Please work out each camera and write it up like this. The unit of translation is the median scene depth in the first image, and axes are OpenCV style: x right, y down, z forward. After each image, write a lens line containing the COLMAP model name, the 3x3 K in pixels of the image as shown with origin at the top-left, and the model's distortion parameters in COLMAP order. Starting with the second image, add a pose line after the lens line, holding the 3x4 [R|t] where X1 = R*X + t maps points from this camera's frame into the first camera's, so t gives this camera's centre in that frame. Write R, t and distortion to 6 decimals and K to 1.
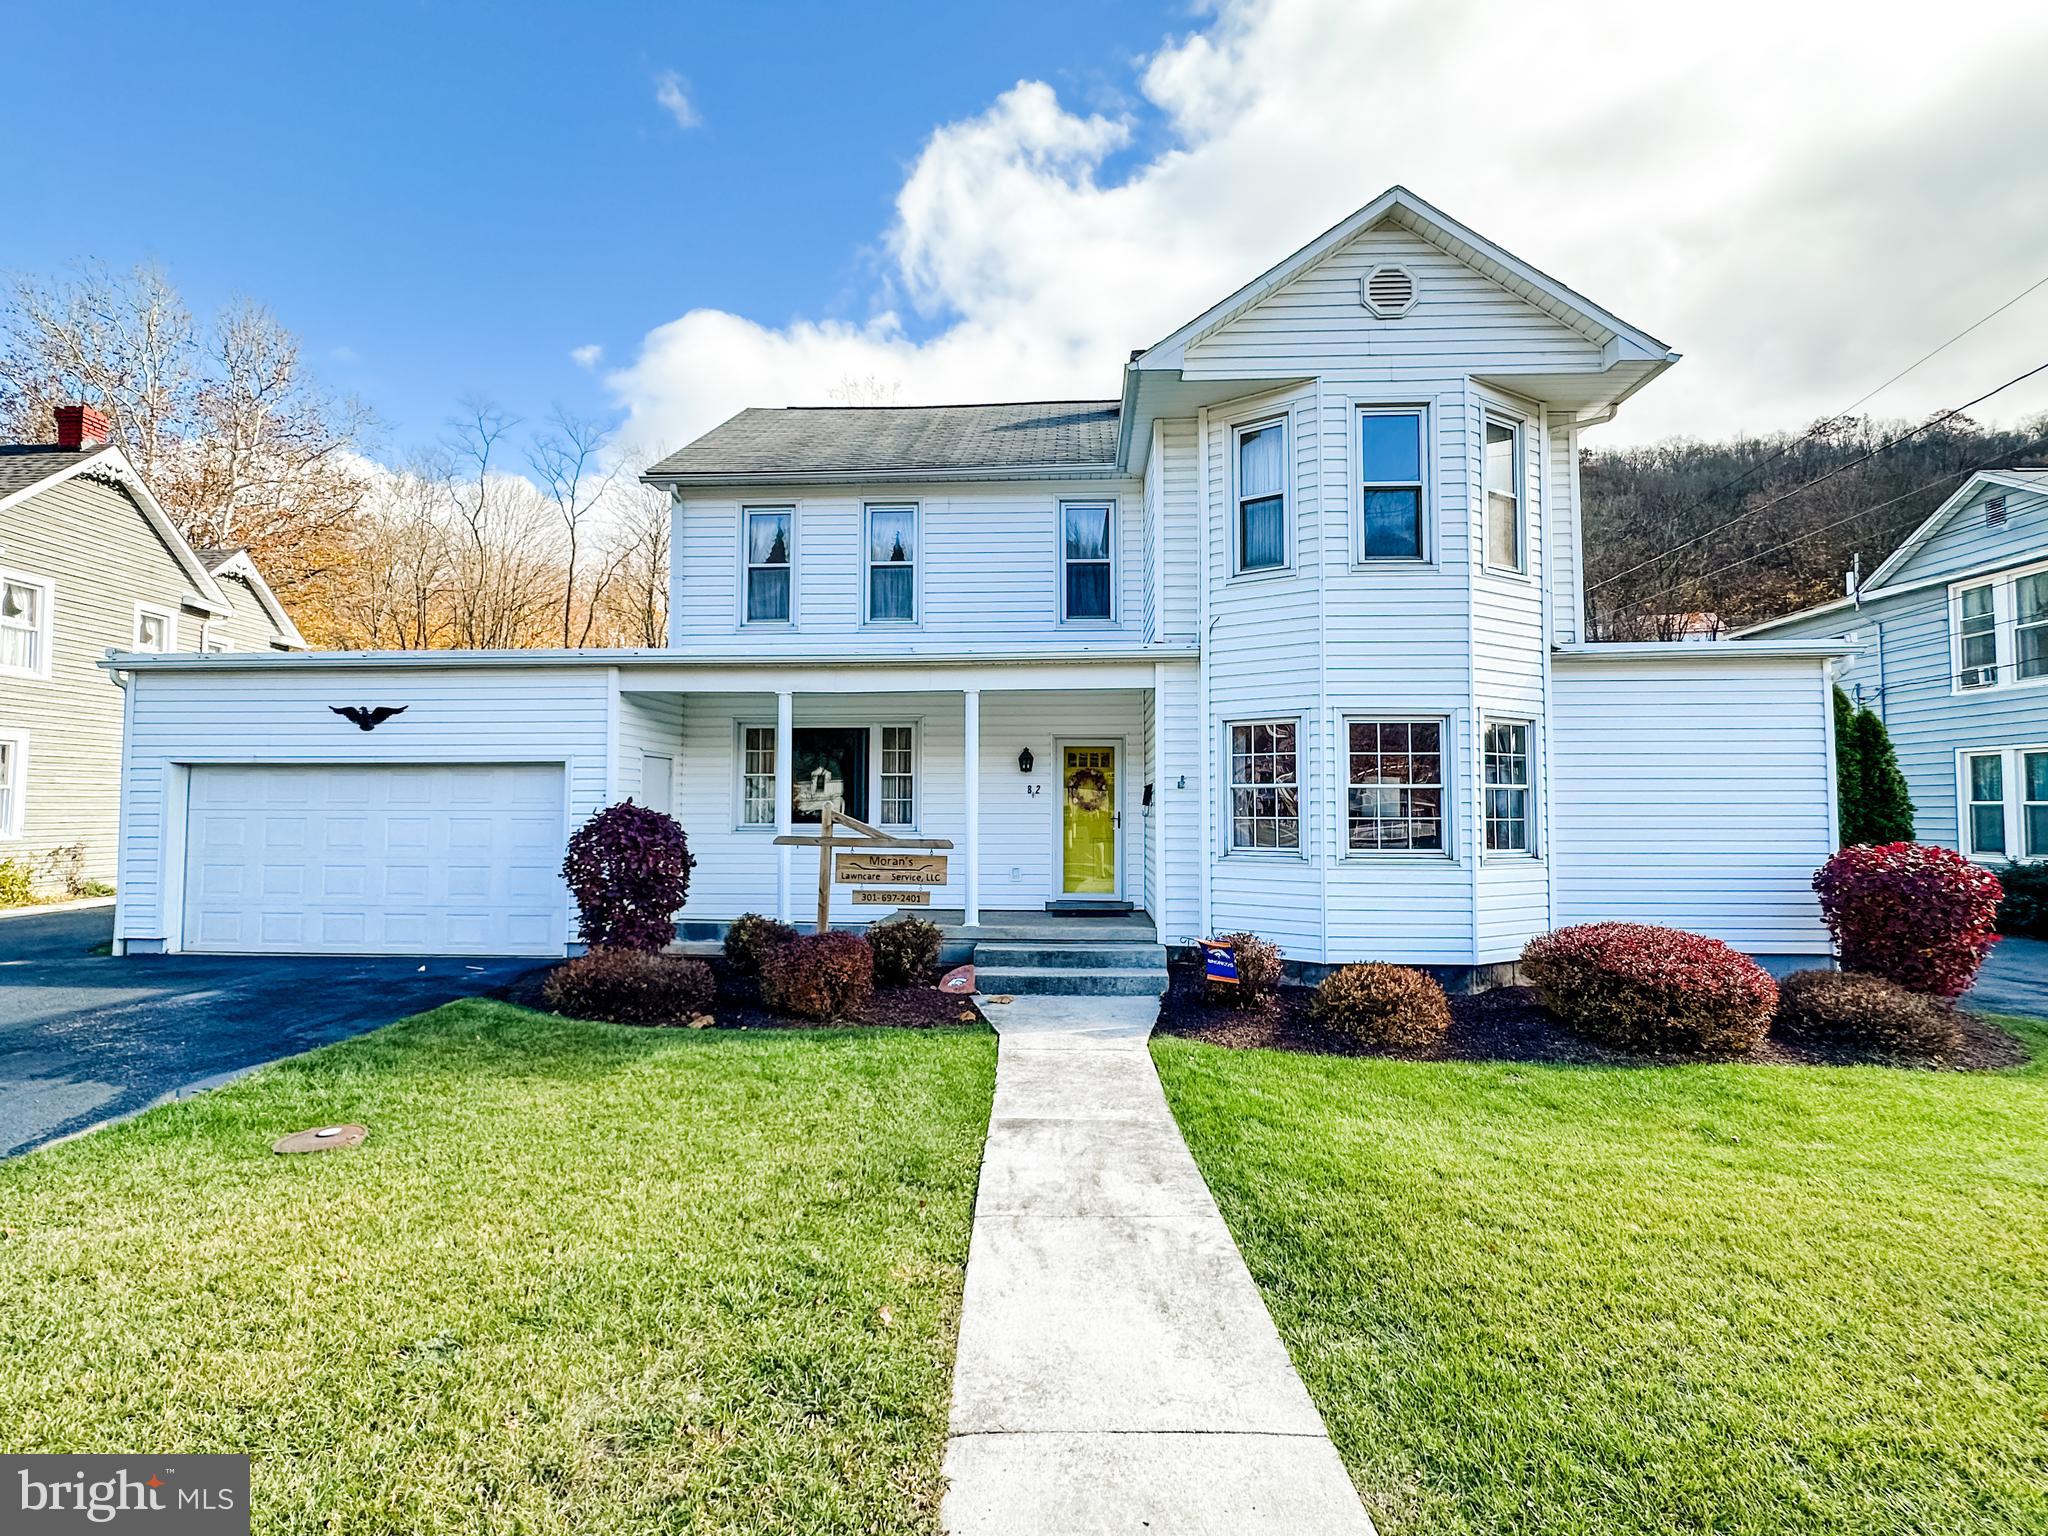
lens RADIAL K [[942.6, 0, 1024.0], [0, 942.6, 768.0], [0, 0, 1]] dist [-0.016326, 0.007893]
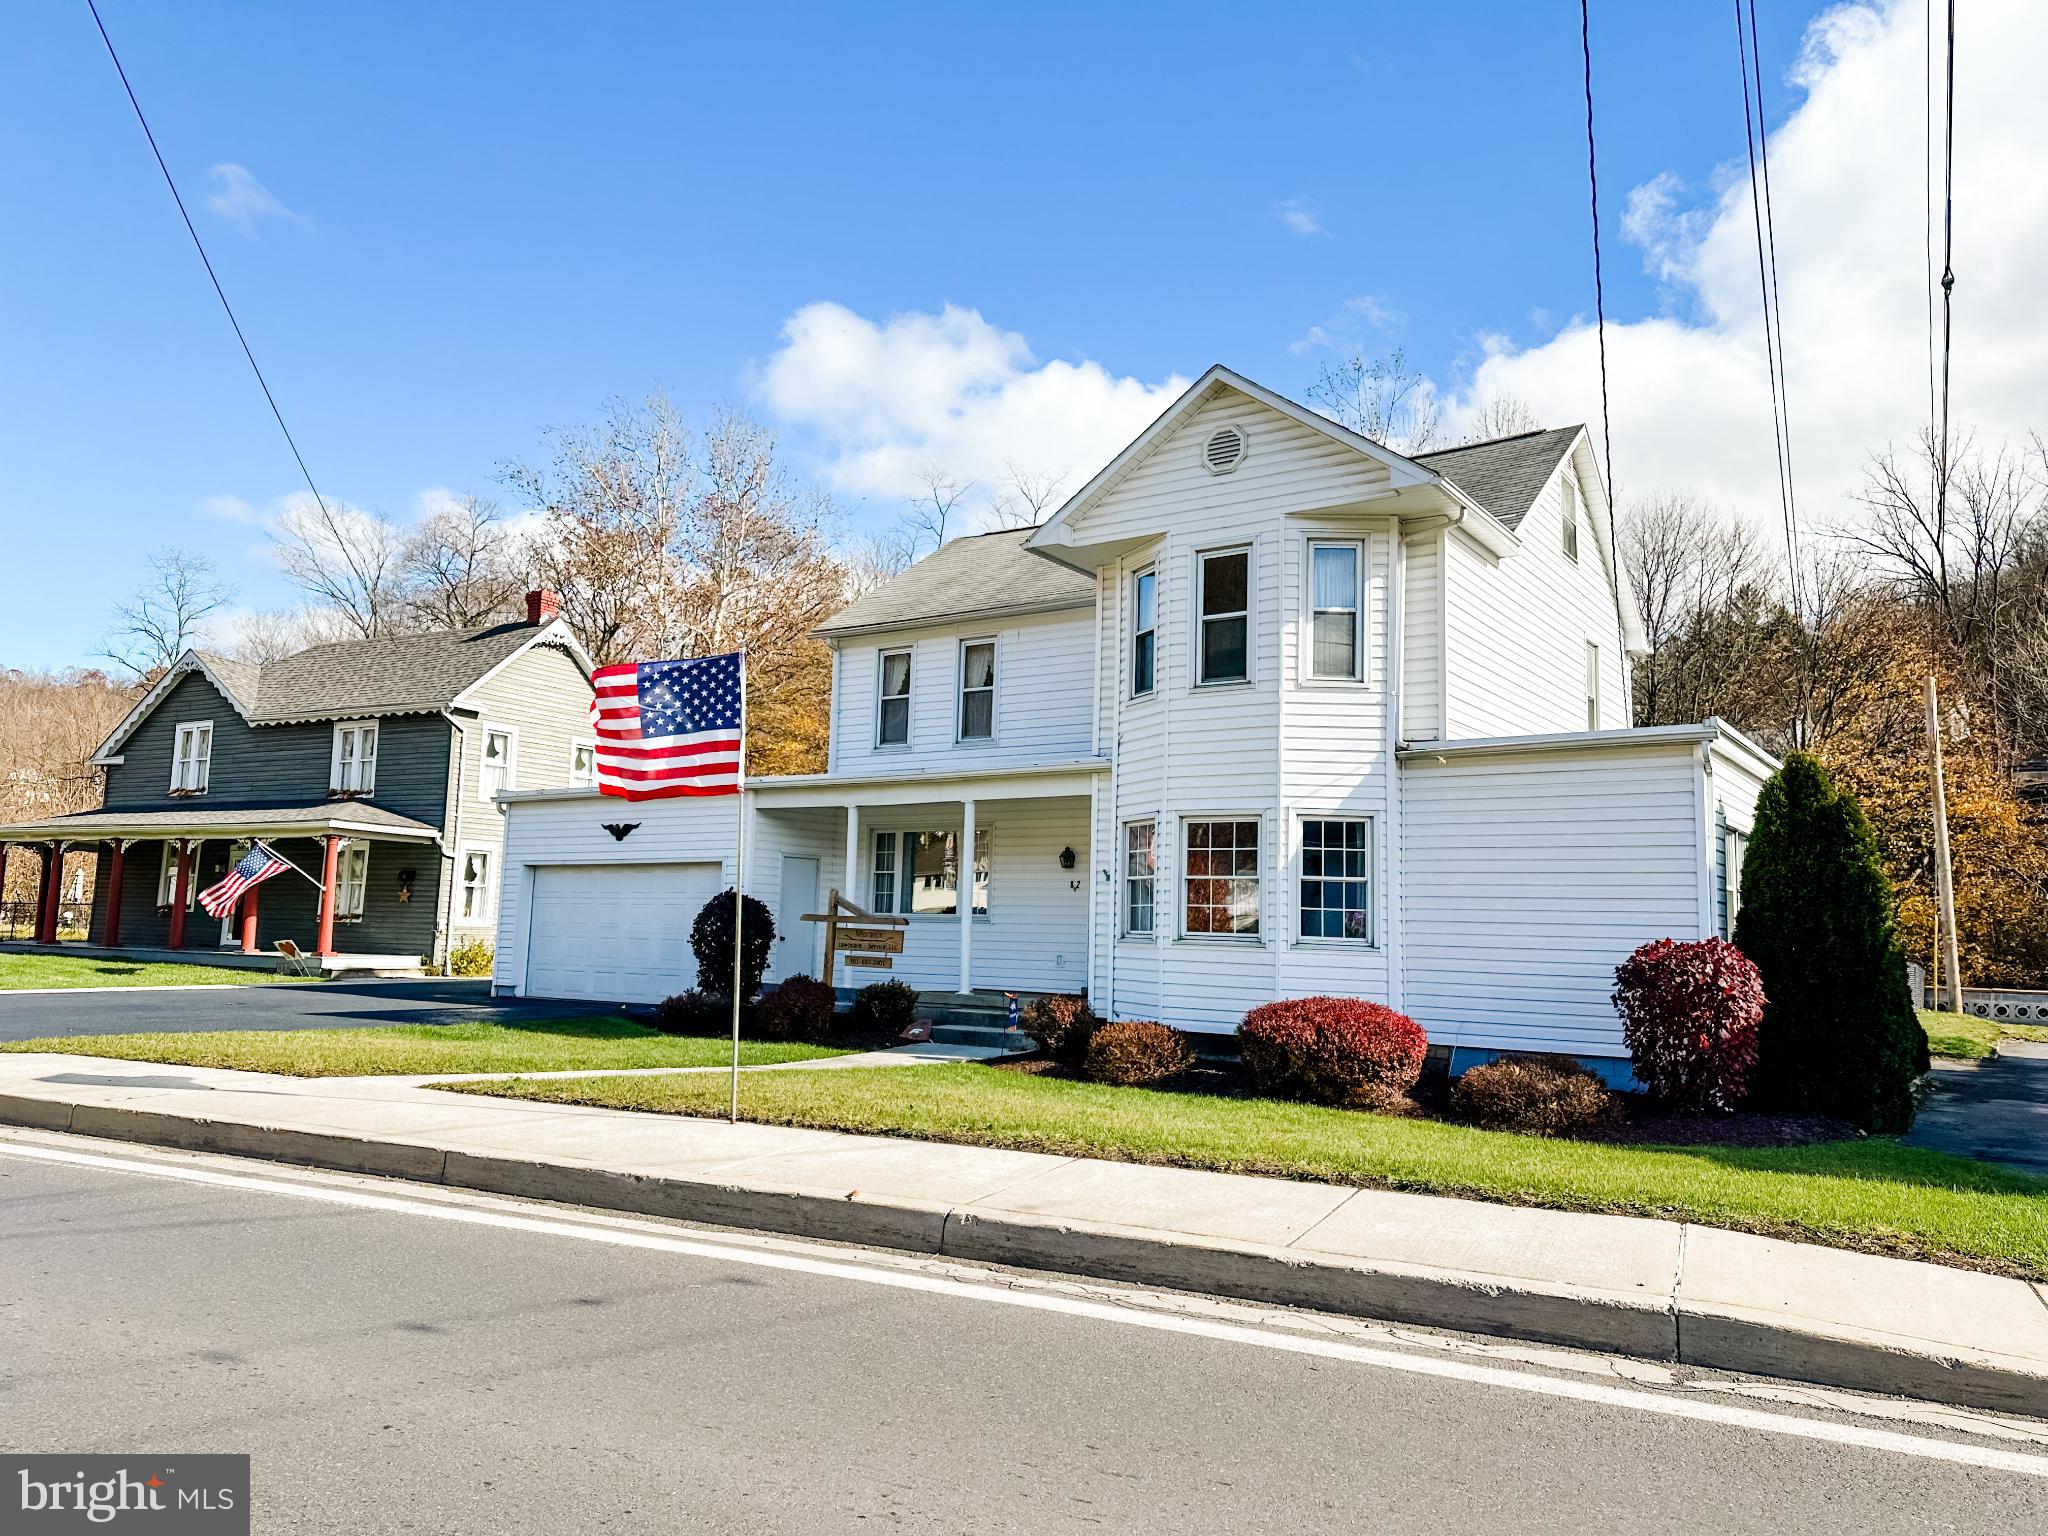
lens RADIAL K [[1440.8, 0, 1032.0], [0, 1440.8, 751.2], [0, 0, 1]] dist [0.140616, -0.213867]
pose [[0.852744, -0.045245, -0.520366, 1.031968], [-0.001391, 0.996041, -0.088884, 0.021012], [0.522327, 0.076519, 0.849305, -0.580349]]
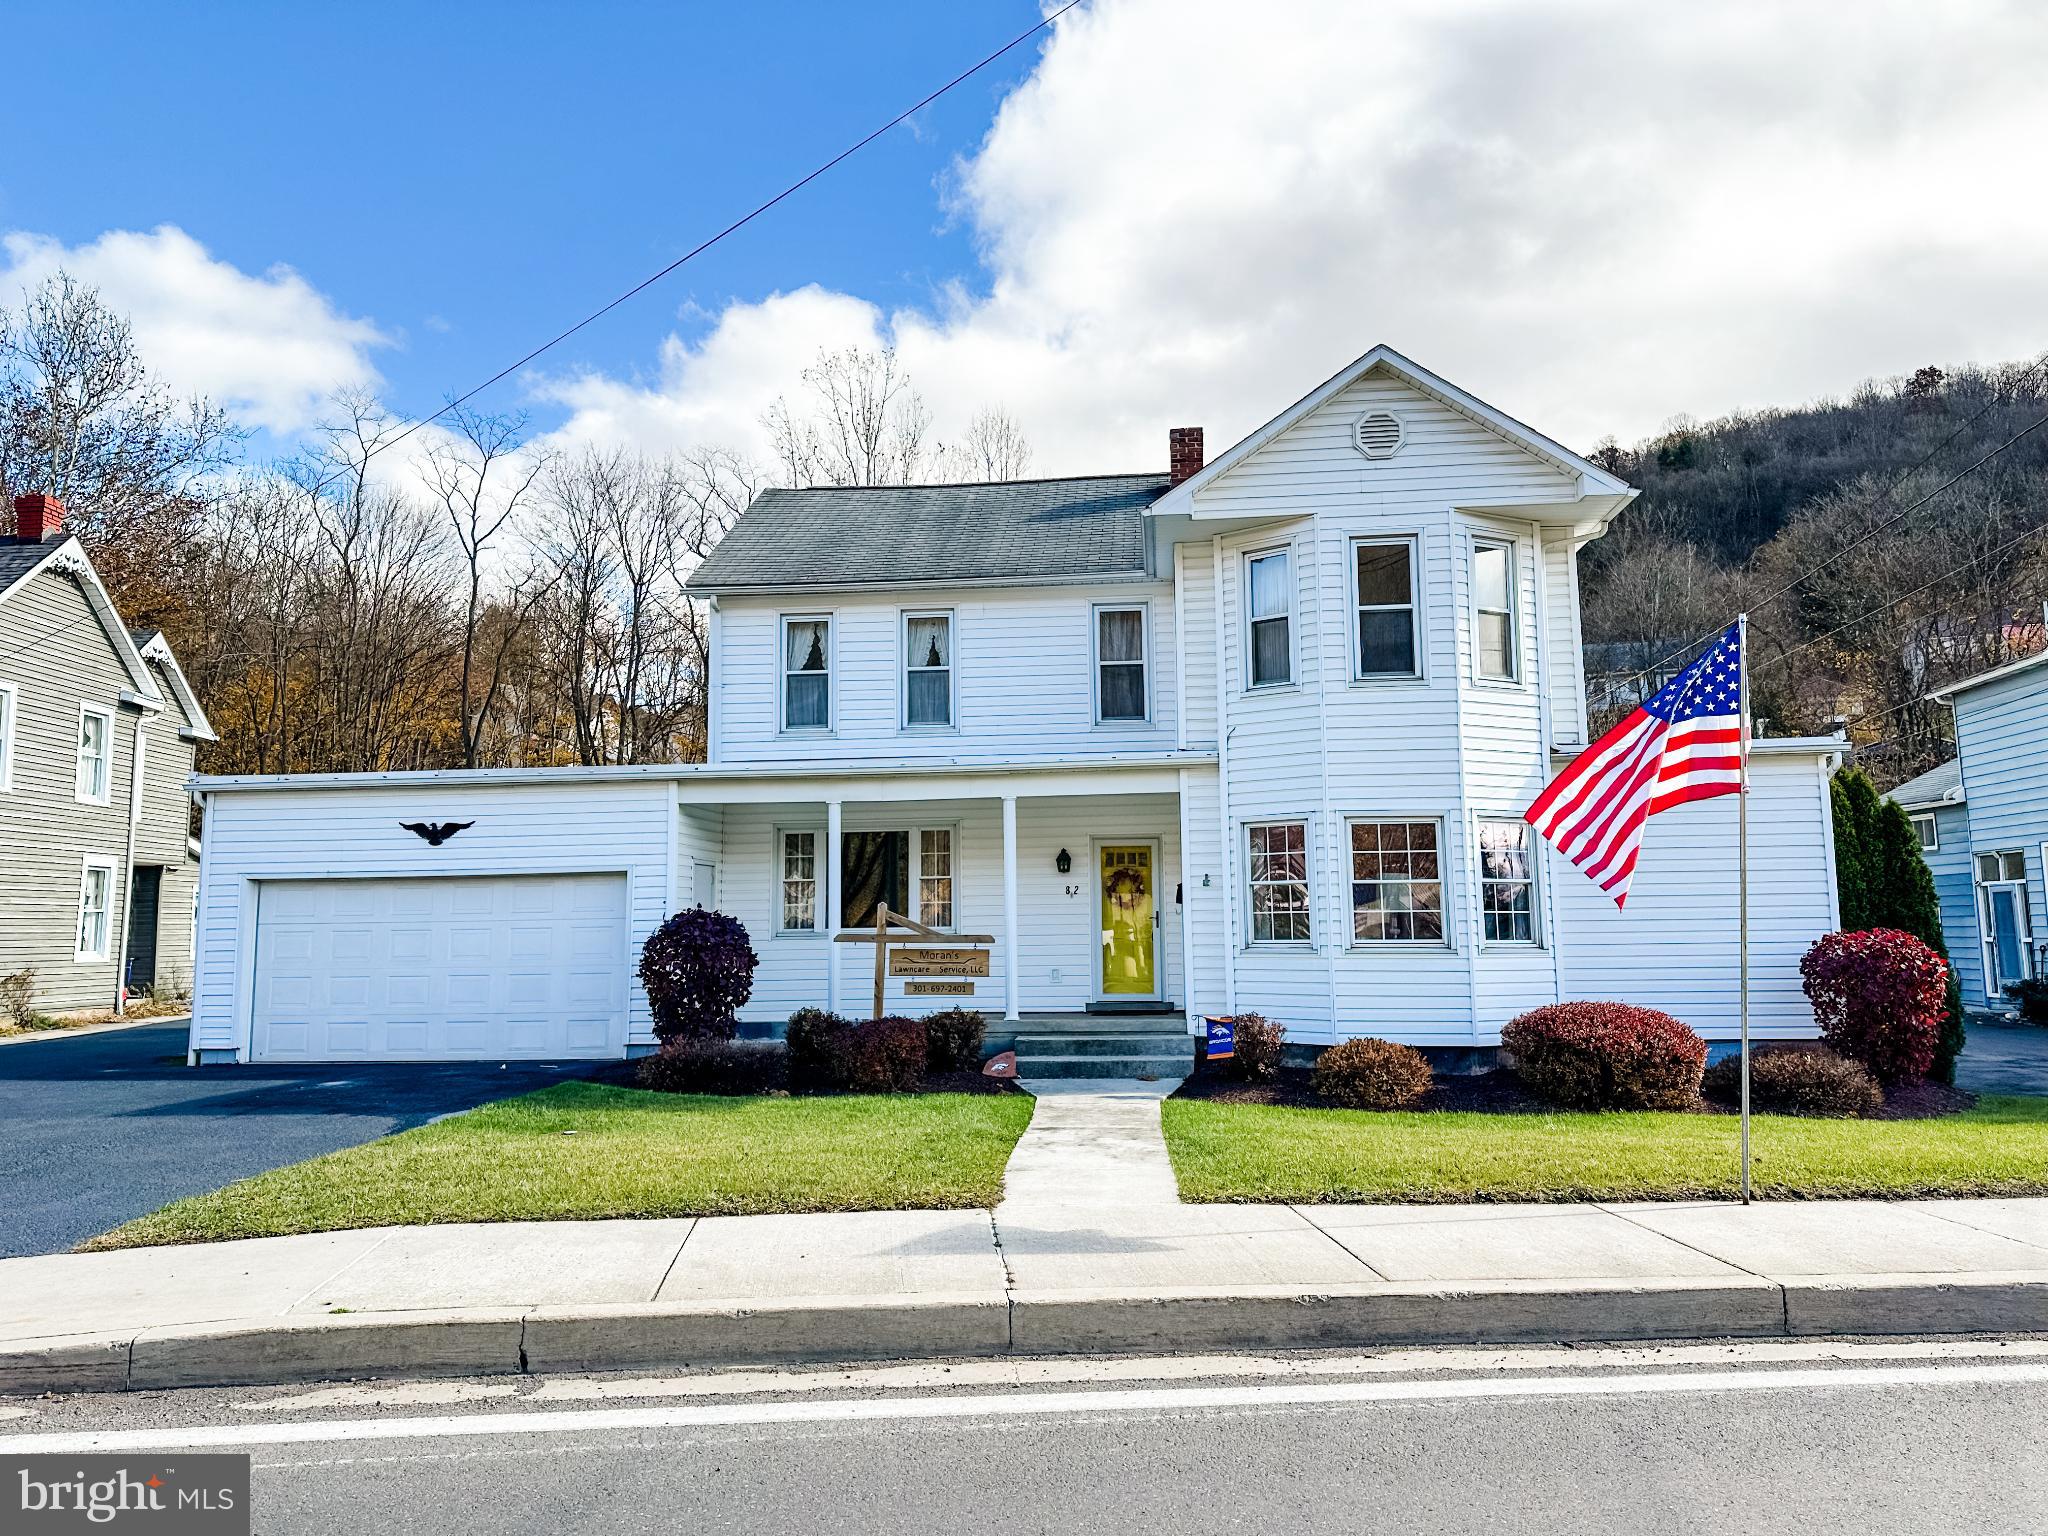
lens RADIAL K [[1440.8, 0, 1032.0], [0, 1440.8, 751.2], [0, 0, 1]] dist [0.140616, -0.213867]
pose [[0.999048, -0.019142, -0.039207, 0.037236], [0.015967, 0.996687, -0.079749, -0.003378], [0.040604, 0.079047, 0.996044, -0.658837]]
